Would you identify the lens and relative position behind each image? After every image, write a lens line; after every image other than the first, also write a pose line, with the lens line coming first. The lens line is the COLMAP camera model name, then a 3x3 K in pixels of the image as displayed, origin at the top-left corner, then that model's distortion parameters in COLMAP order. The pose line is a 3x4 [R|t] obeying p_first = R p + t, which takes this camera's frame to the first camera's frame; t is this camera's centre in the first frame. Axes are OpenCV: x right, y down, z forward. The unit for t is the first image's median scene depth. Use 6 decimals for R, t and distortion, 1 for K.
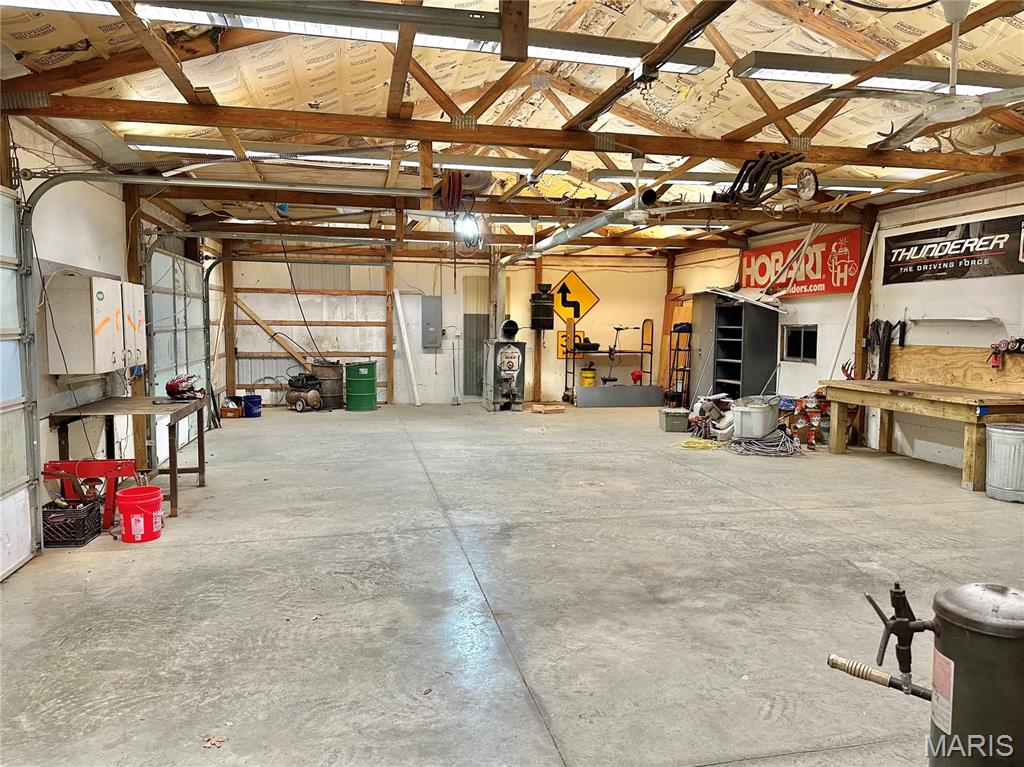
lens RADIAL K [[733.9, 0, 512.0], [0, 733.9, 383.5], [0, 0, 1]] dist [0.043315, -0.052451]
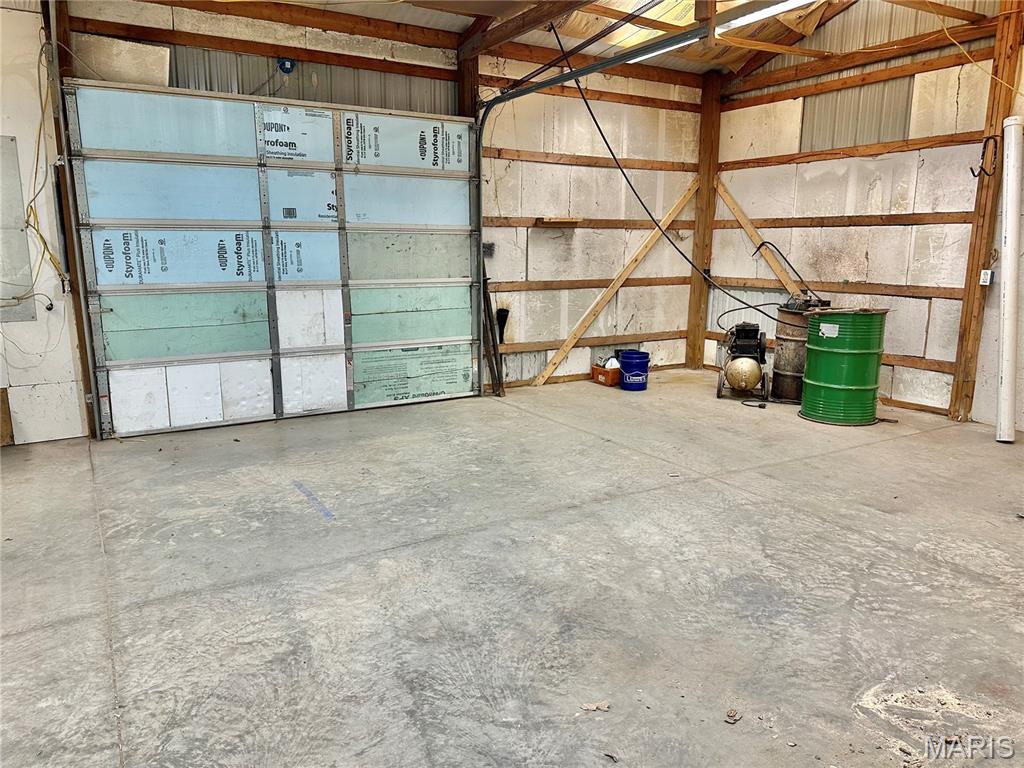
lens RADIAL K [[733.9, 0, 512.0], [0, 733.9, 384.0], [0, 0, 1]] dist [0.043315, -0.052451]
pose [[0.312149, 0.172607, -0.934222, 0.203523], [-0.078491, 0.984680, 0.155703, -0.054043], [0.946785, 0.024725, 0.320915, 0.977053]]
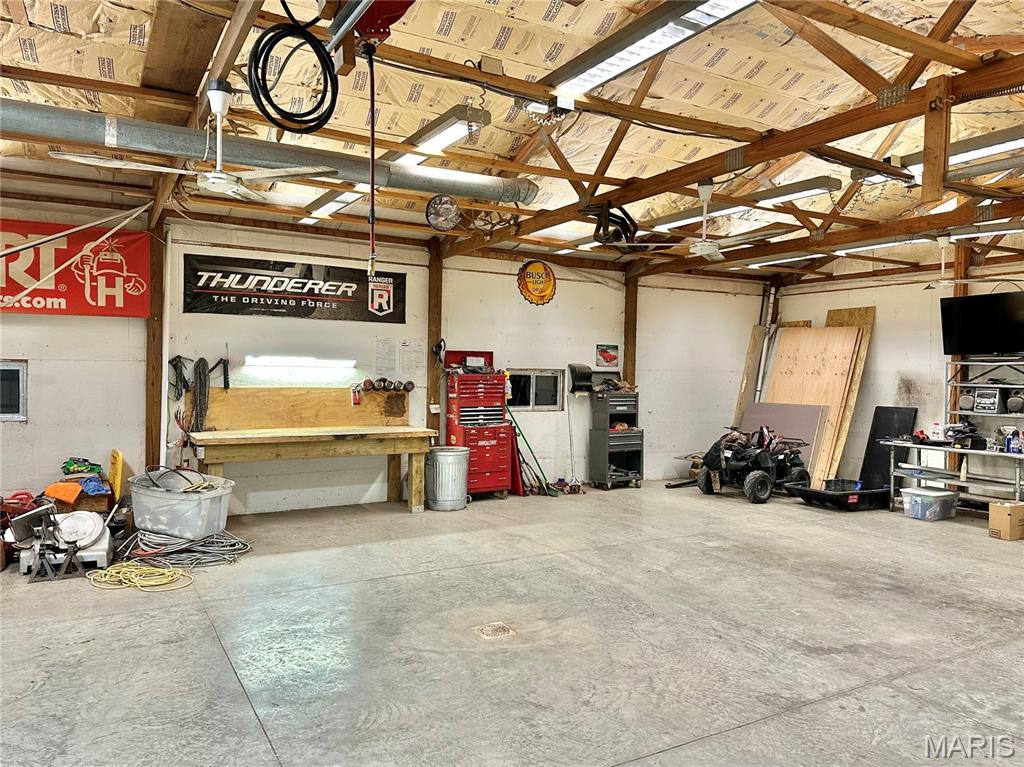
lens RADIAL K [[733.9, 0, 512.0], [0, 733.9, 383.5], [0, 0, 1]] dist [0.043315, -0.052451]
pose [[-0.313117, -0.026045, 0.949357, -0.371742], [0.058042, 0.997231, 0.046502, -0.074529], [-0.947939, 0.069663, -0.310739, 0.928362]]
